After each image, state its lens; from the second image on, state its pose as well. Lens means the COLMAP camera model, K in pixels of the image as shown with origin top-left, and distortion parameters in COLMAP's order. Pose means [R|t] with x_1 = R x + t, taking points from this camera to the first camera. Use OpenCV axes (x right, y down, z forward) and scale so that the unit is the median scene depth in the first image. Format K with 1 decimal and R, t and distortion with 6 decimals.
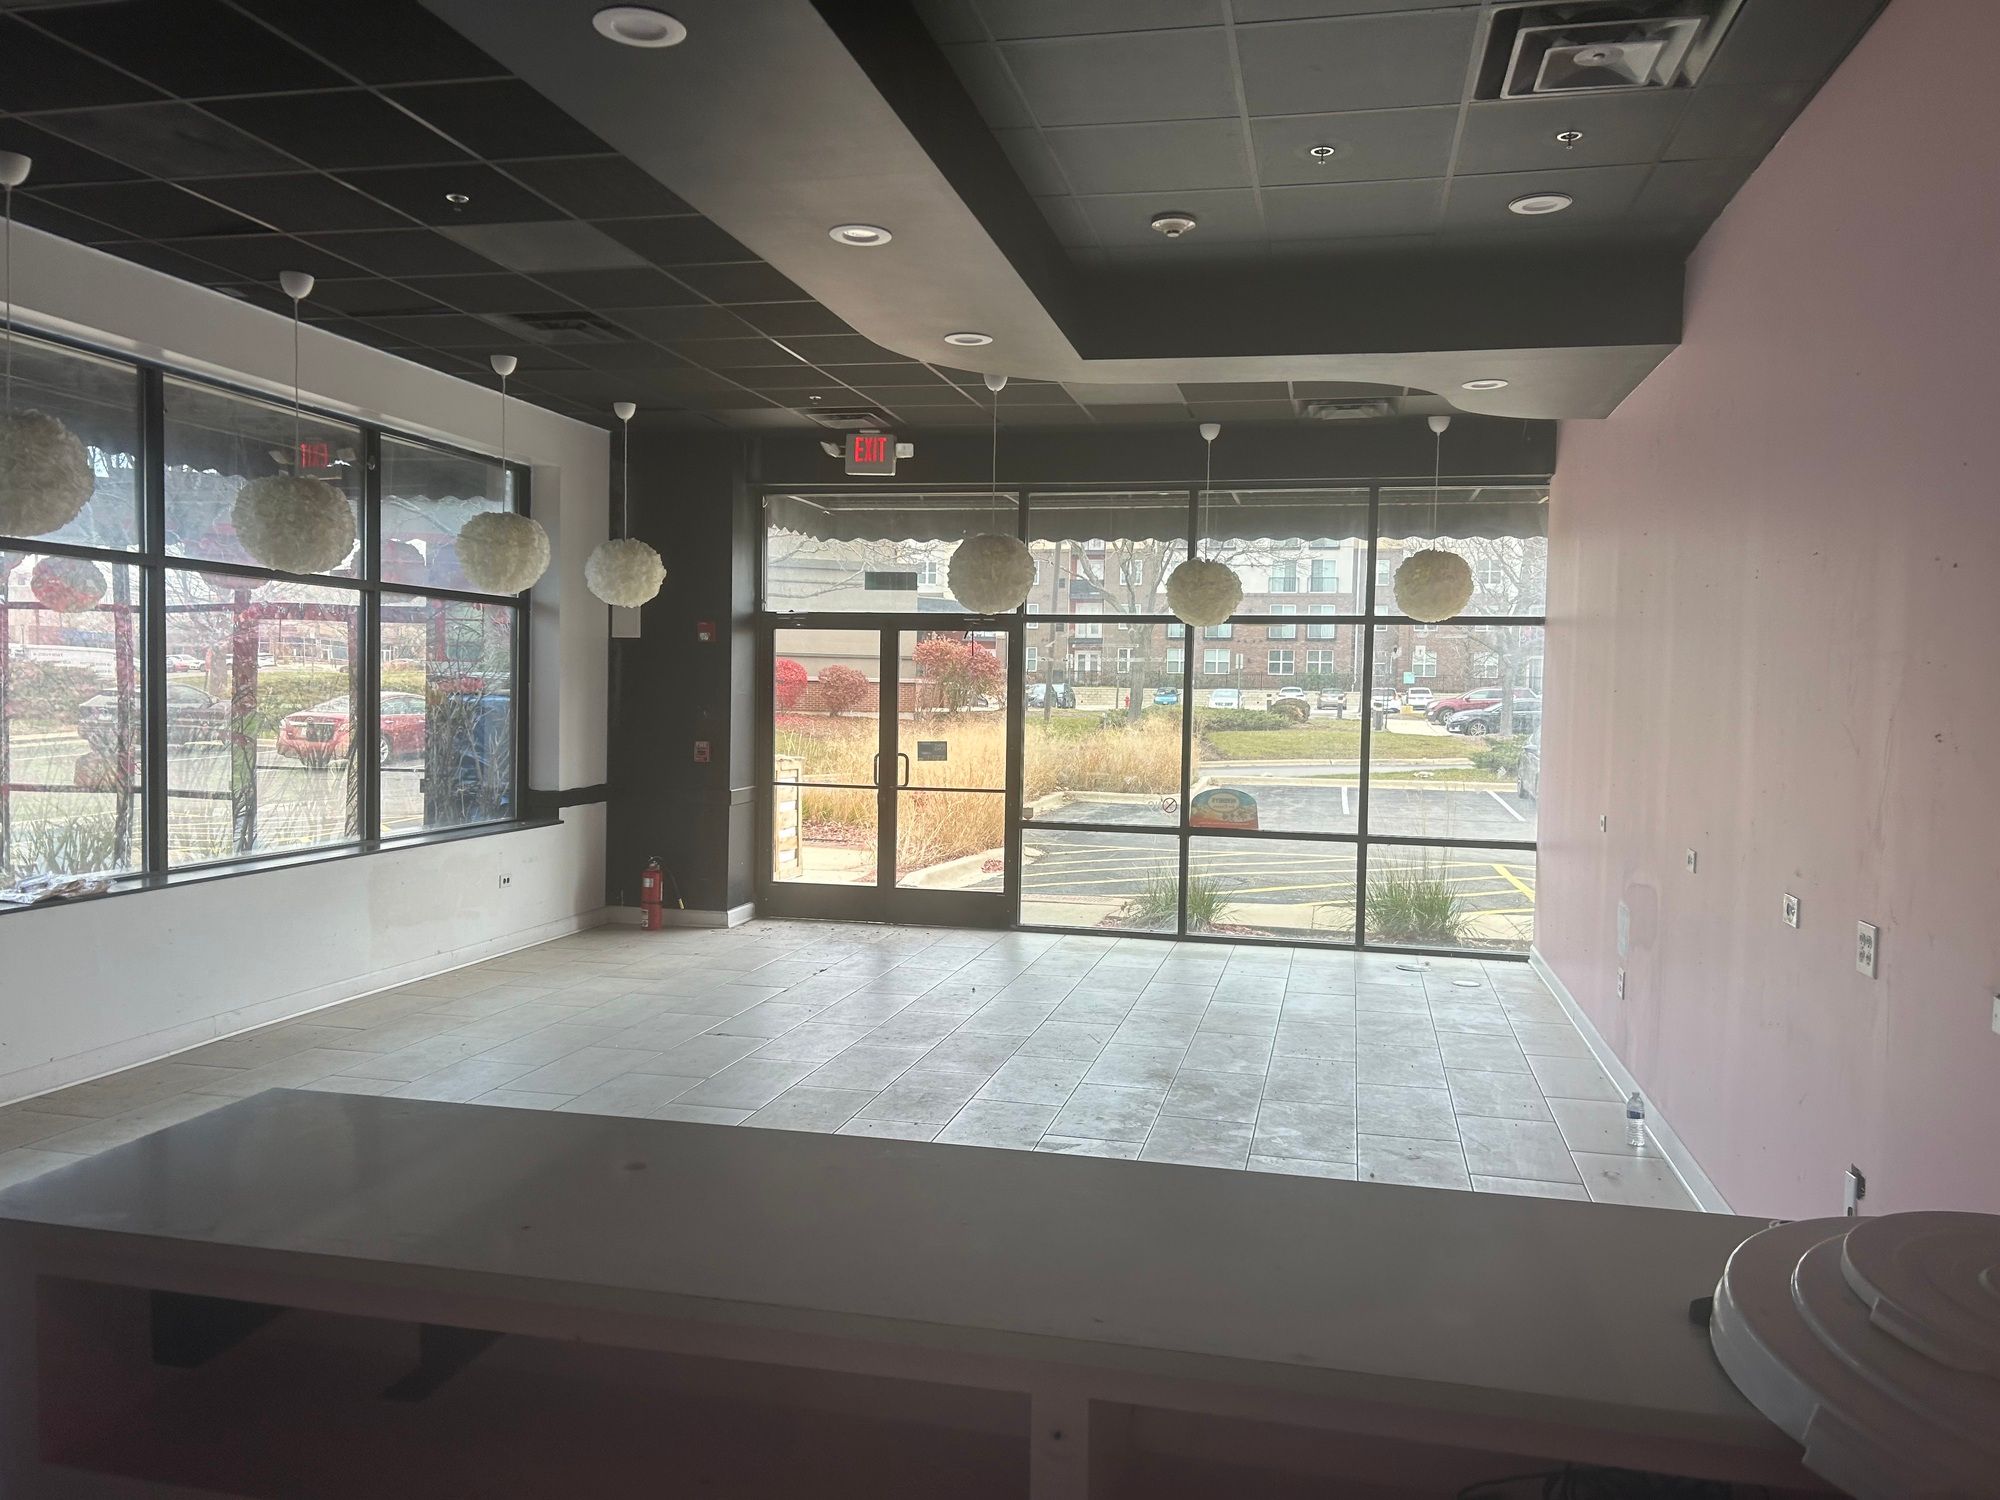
lens RADIAL K [[1505.8, 0, 997.7], [0, 1505.8, 753.2], [0, 0, 1]] dist [0.001746, 0.000256]
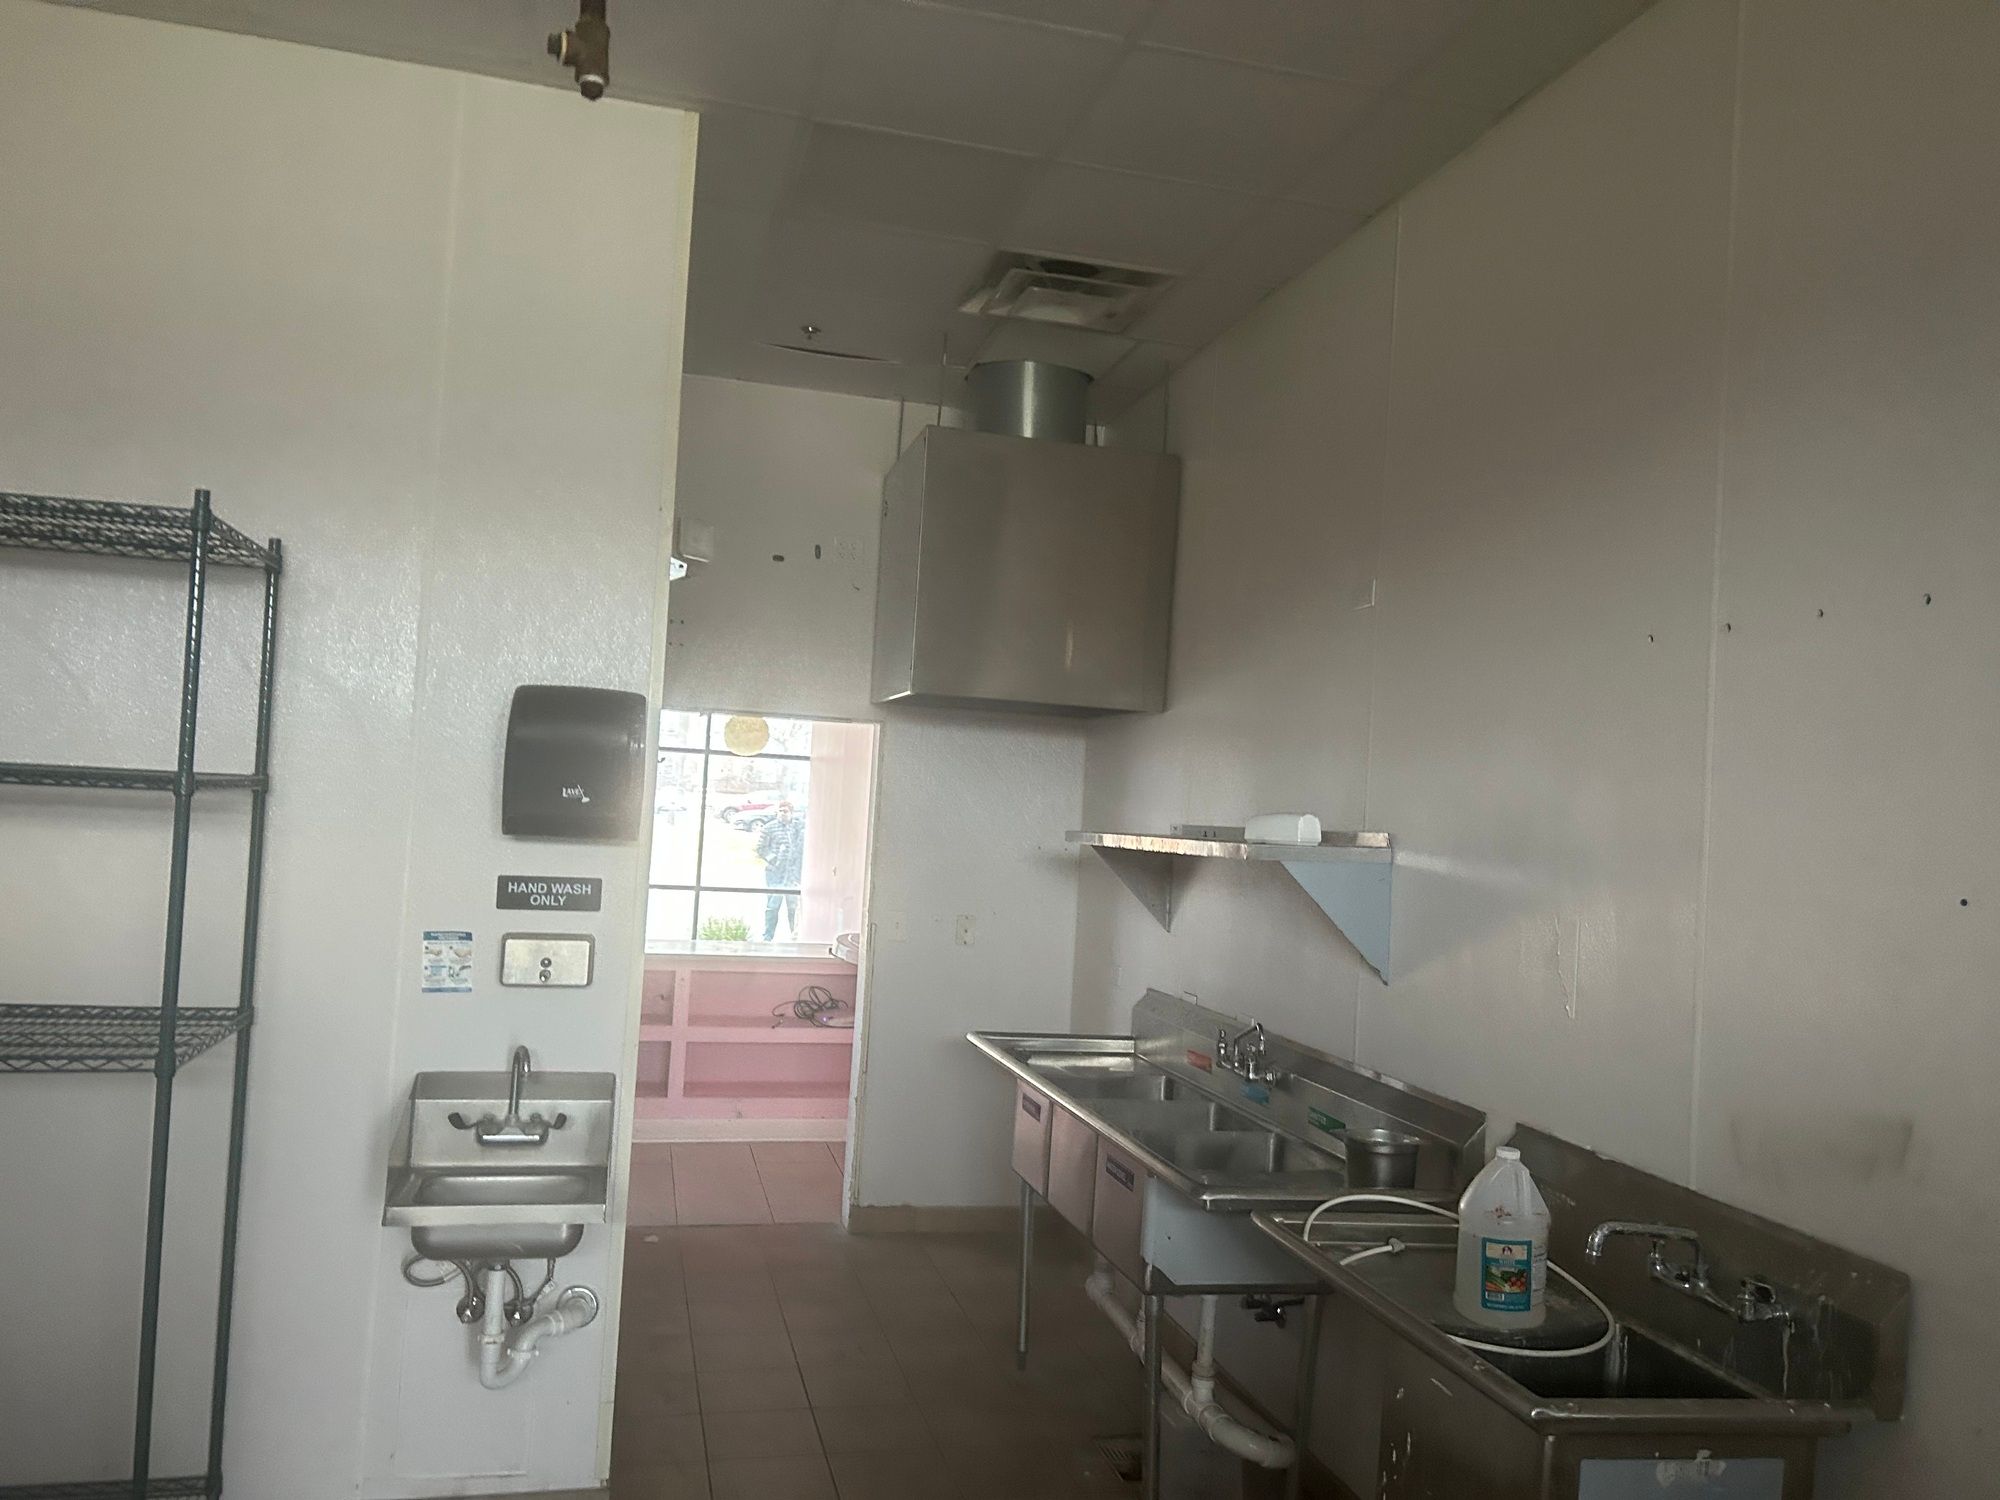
lens RADIAL K [[1505.8, 0, 1001.5], [0, 1505.8, 755.8], [0, 0, 1]] dist [0.001746, 0.000256]
pose [[0.904997, 0.052326, 0.422188, -0.154881], [-0.016307, 0.995944, -0.088481, 0.055467], [-0.425105, 0.073190, 0.902180, -0.613236]]
